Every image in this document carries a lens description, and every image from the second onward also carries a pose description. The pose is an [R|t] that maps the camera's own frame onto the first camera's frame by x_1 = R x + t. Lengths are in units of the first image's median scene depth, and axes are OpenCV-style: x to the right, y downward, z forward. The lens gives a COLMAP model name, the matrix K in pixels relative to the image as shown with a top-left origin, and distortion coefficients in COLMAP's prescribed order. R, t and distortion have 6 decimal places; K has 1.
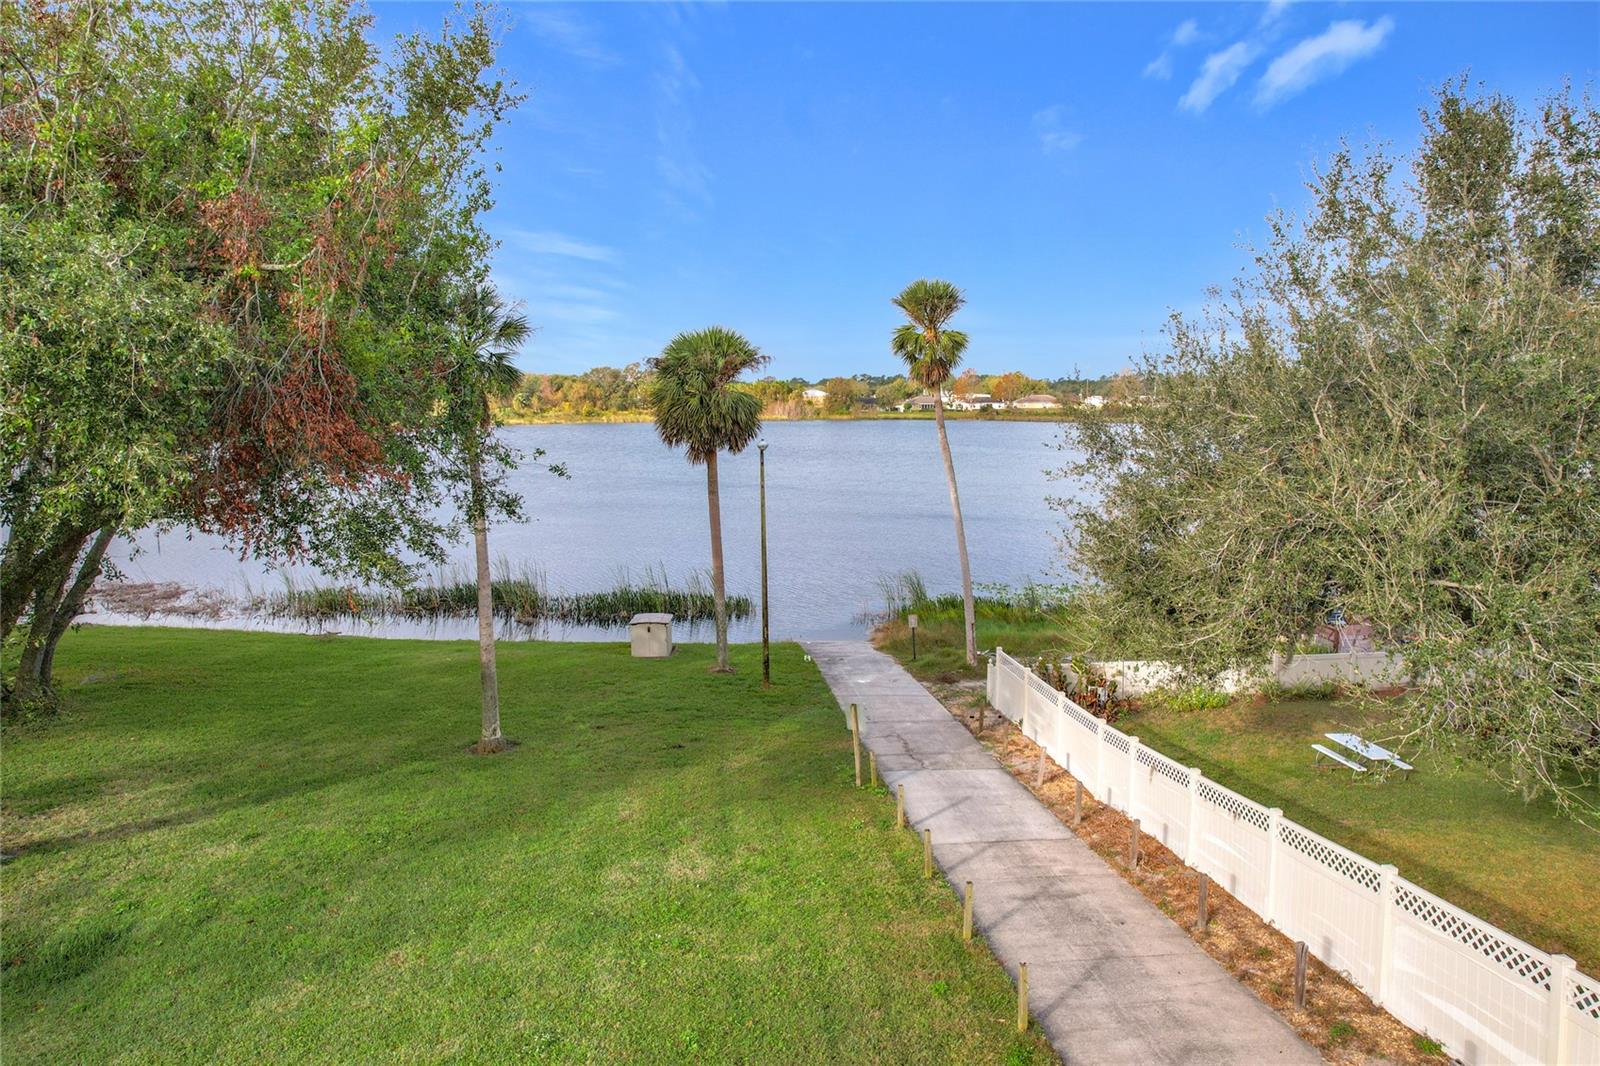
lens RADIAL K [[1019.3, 0, 807.6], [0, 1019.3, 554.7], [0, 0, 1]] dist [-0.003702, -0.000614]
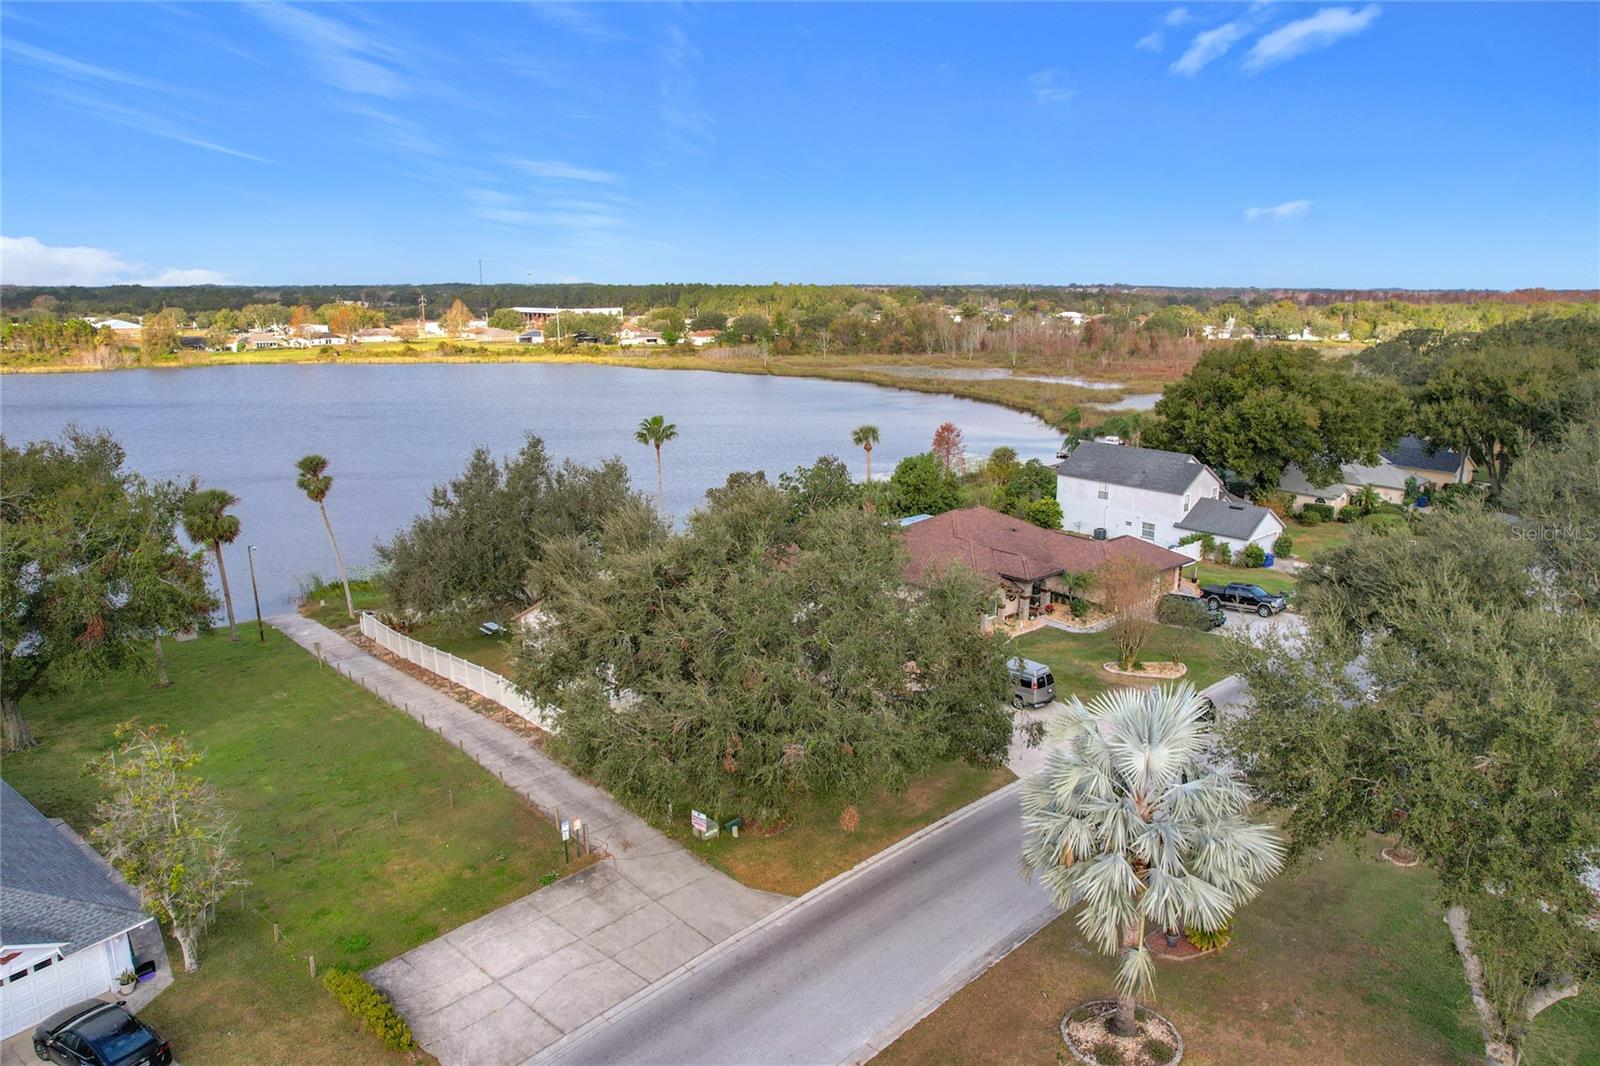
lens RADIAL K [[1016.8, 0, 786.9], [0, 1016.8, 526.3], [0, 0, 1]] dist [-0.043537, 0.002285]
pose [[0.827180, -0.127281, 0.547333, -0.241773], [0.090203, 0.991455, 0.094238, -0.218122], [-0.554650, -0.028581, 0.831593, -1.399601]]
